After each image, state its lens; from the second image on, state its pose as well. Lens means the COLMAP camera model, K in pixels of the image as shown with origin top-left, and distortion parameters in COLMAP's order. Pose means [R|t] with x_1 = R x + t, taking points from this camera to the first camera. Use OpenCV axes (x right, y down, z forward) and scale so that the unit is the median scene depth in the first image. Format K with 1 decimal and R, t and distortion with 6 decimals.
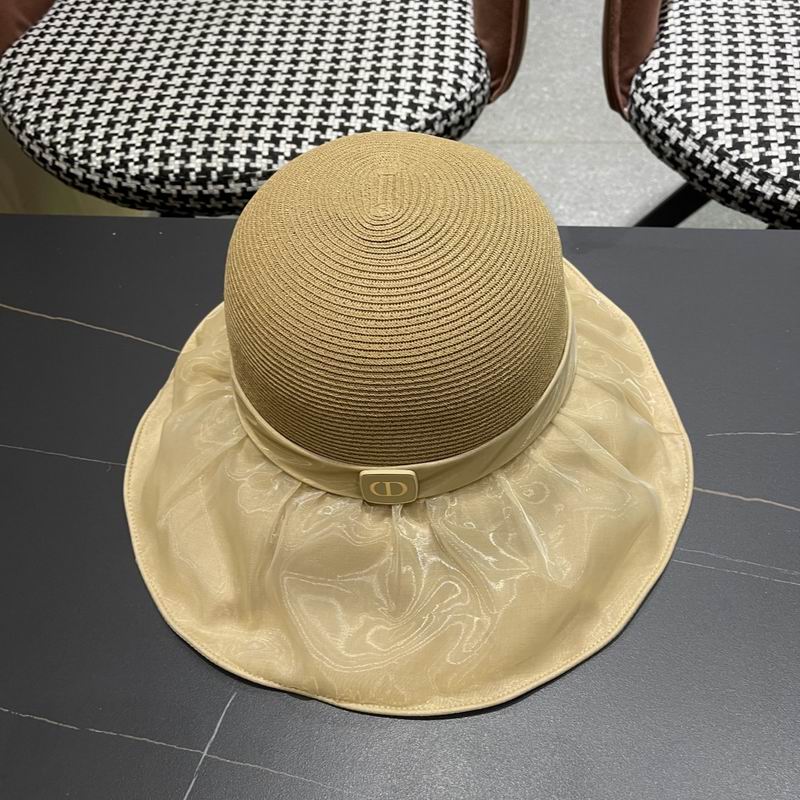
lens RADIAL K [[833.0, 0, 411.2], [0, 833.0, 412.6], [0, 0, 1]] dist [0.022631, 0.000000]
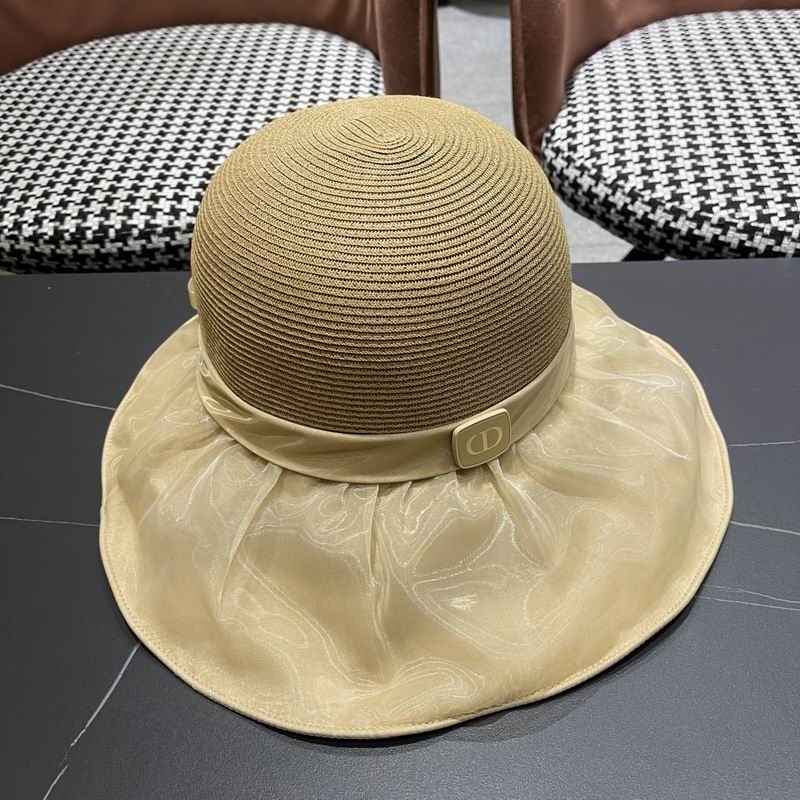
lens RADIAL K [[833.0, 0, 412.7], [0, 833.0, 410.0], [0, 0, 1]] dist [0.022631, 0.000000]
pose [[0.998752, -0.031815, 0.038508, 0.062267], [0.038306, 0.982610, -0.181687, 0.098736], [-0.032058, 0.182935, 0.982602, 0.086975]]
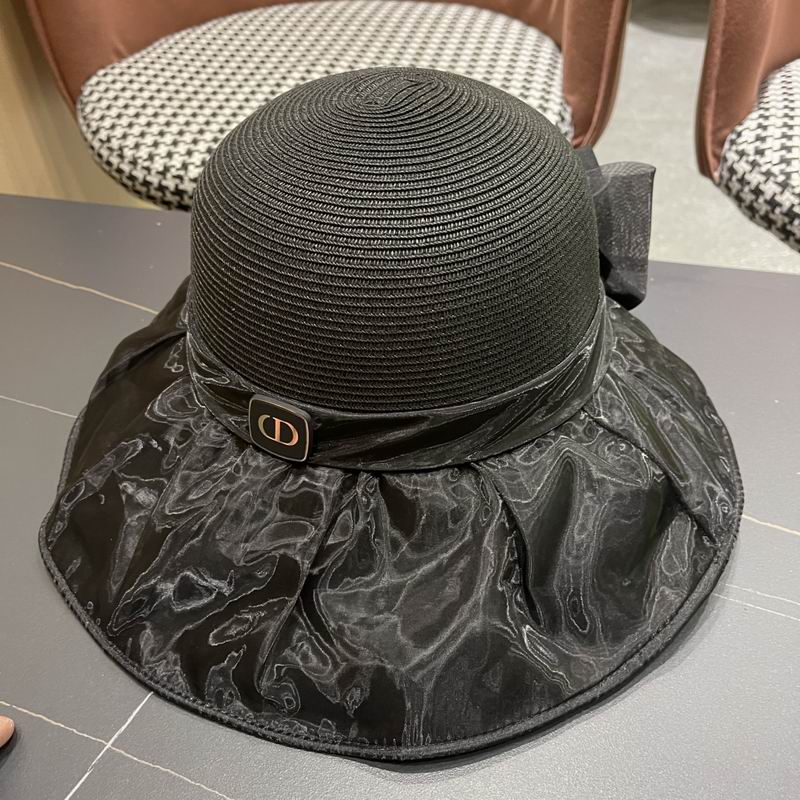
lens RADIAL K [[833.0, 0, 395.9], [0, 833.0, 414.8], [0, 0, 1]] dist [0.022631, 0.000000]
pose [[0.987250, 0.125014, -0.098539, 0.031609], [-0.141588, 0.972540, -0.184712, 0.128932], [0.072741, 0.196309, 0.977840, 0.122101]]
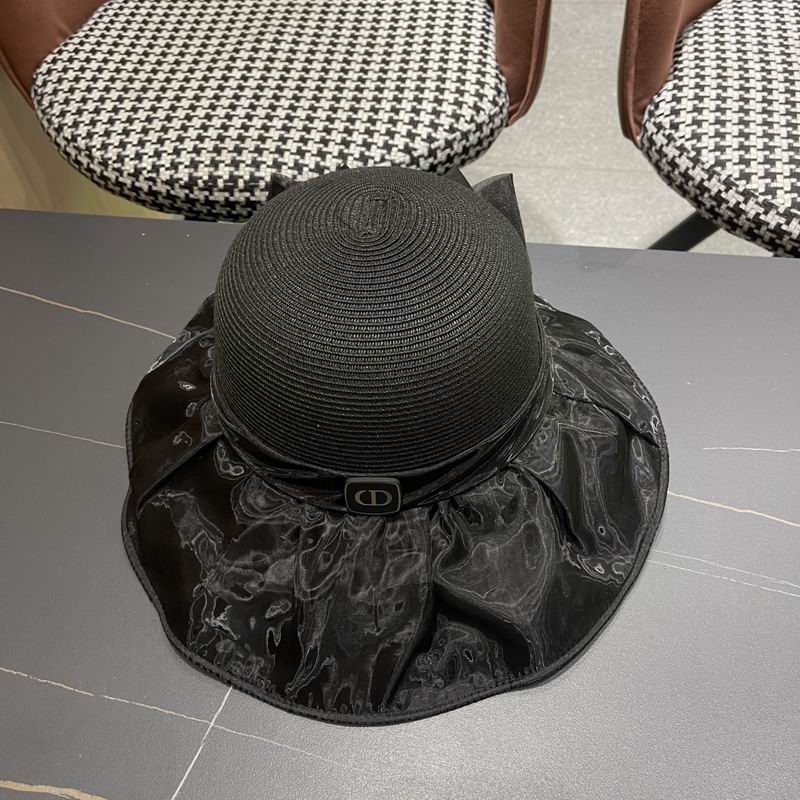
lens RADIAL K [[833.0, 0, 403.6], [0, 833.0, 412.2], [0, 0, 1]] dist [0.022631, 0.000000]
pose [[0.998859, 0.046154, -0.012306, -0.006345], [-0.046442, 0.998628, -0.024196, 0.017587], [0.011172, 0.024740, 0.999631, -0.034710]]
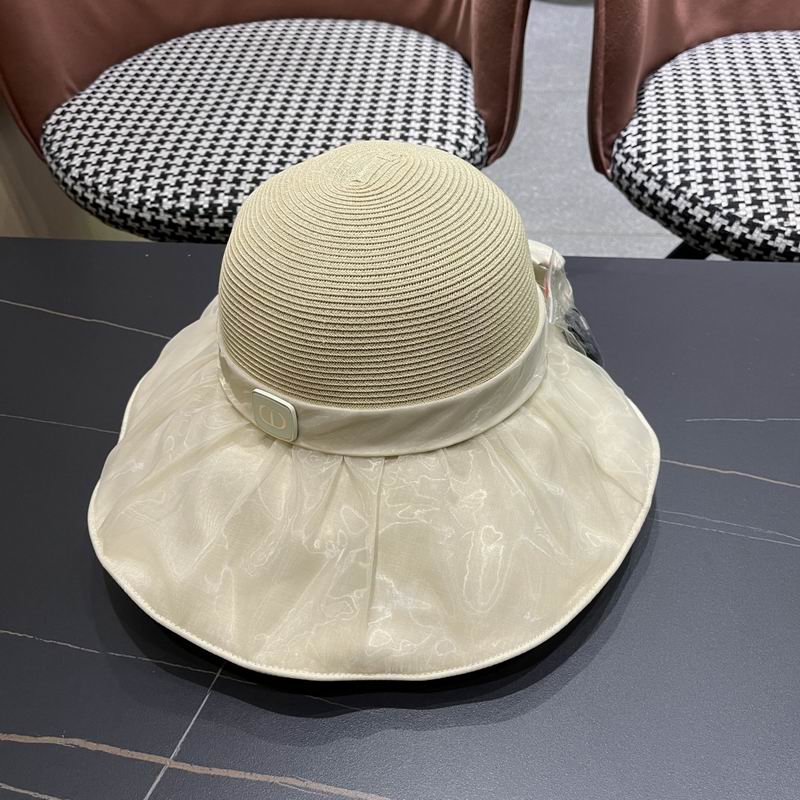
lens RADIAL K [[833.0, 0, 402.6], [0, 833.0, 409.9], [0, 0, 1]] dist [0.022631, 0.000000]
pose [[0.999629, 0.027046, 0.003356, -0.015204], [-0.026241, 0.988410, -0.149526, 0.136208], [-0.007361, 0.149383, 0.988752, -0.058928]]
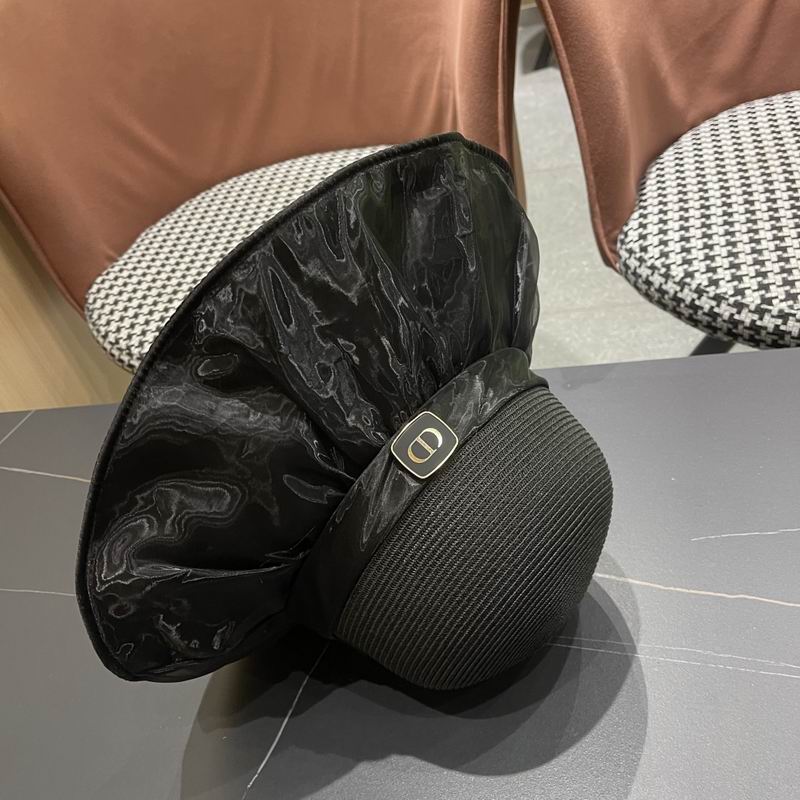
lens RADIAL K [[833.0, 0, 398.5], [0, 833.0, 411.1], [0, 0, 1]] dist [0.022631, 0.000000]
pose [[0.986783, -0.090128, -0.134670, 0.107910], [0.057731, 0.972058, -0.227531, 0.063737], [0.151414, 0.216749, 0.964414, -0.071734]]
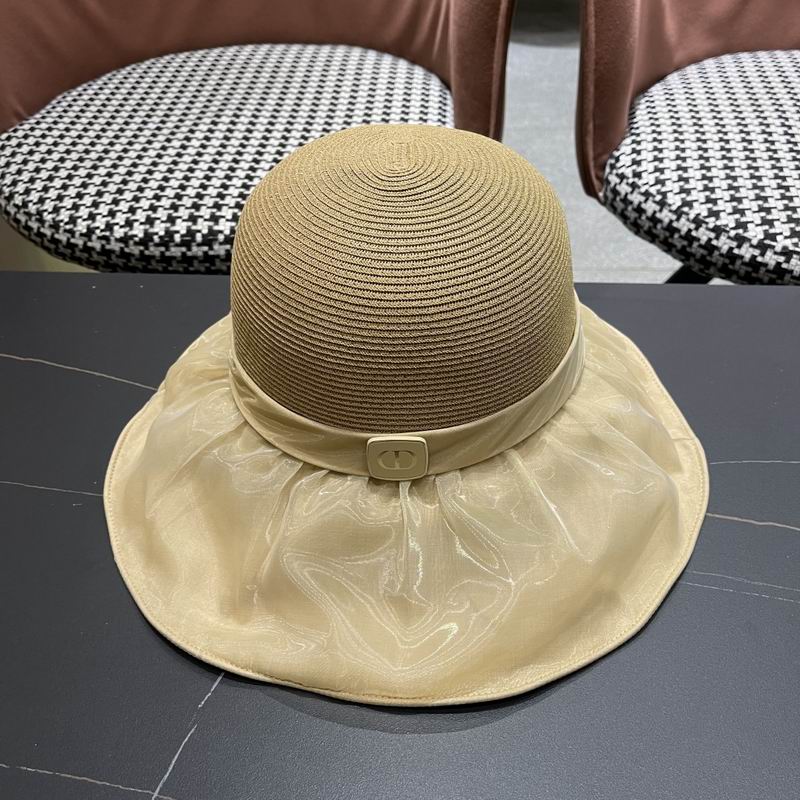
lens RADIAL K [[833.0, 0, 400.8], [0, 833.0, 403.8], [0, 0, 1]] dist [0.022631, 0.000000]
pose [[0.999571, 0.013204, 0.026136, -0.016155], [-0.007455, 0.977901, -0.208935, 0.117747], [-0.028317, 0.208650, 0.977580, 0.051152]]
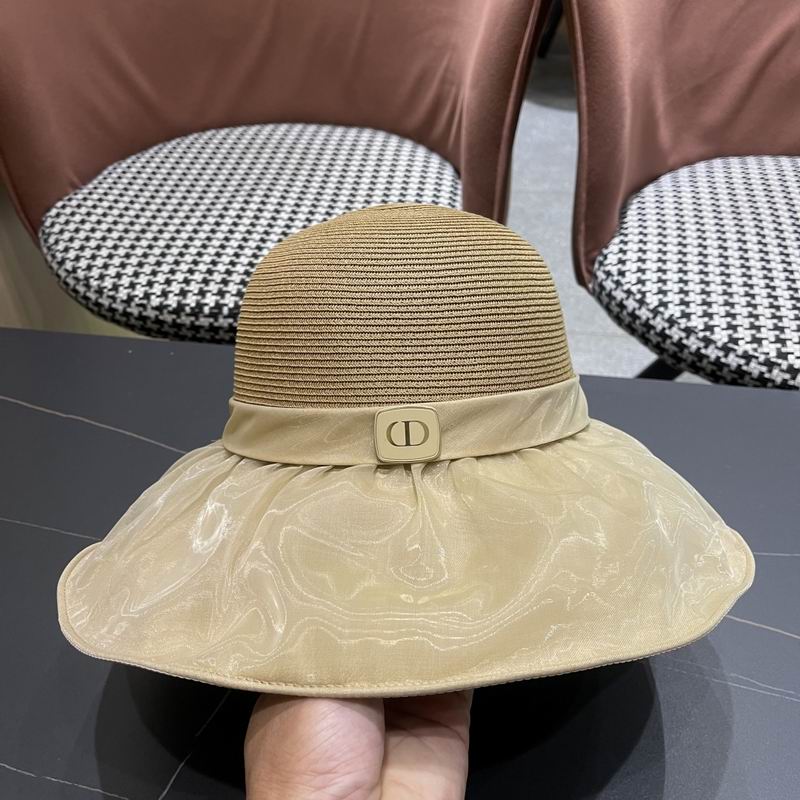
lens RADIAL K [[833.0, 0, 398.8], [0, 833.0, 405.6], [0, 0, 1]] dist [0.022631, 0.000000]
pose [[0.997530, 0.070171, -0.003201, 0.010974], [-0.068879, 0.968191, -0.240543, 0.094544], [-0.013780, 0.240170, 0.970633, -0.067438]]
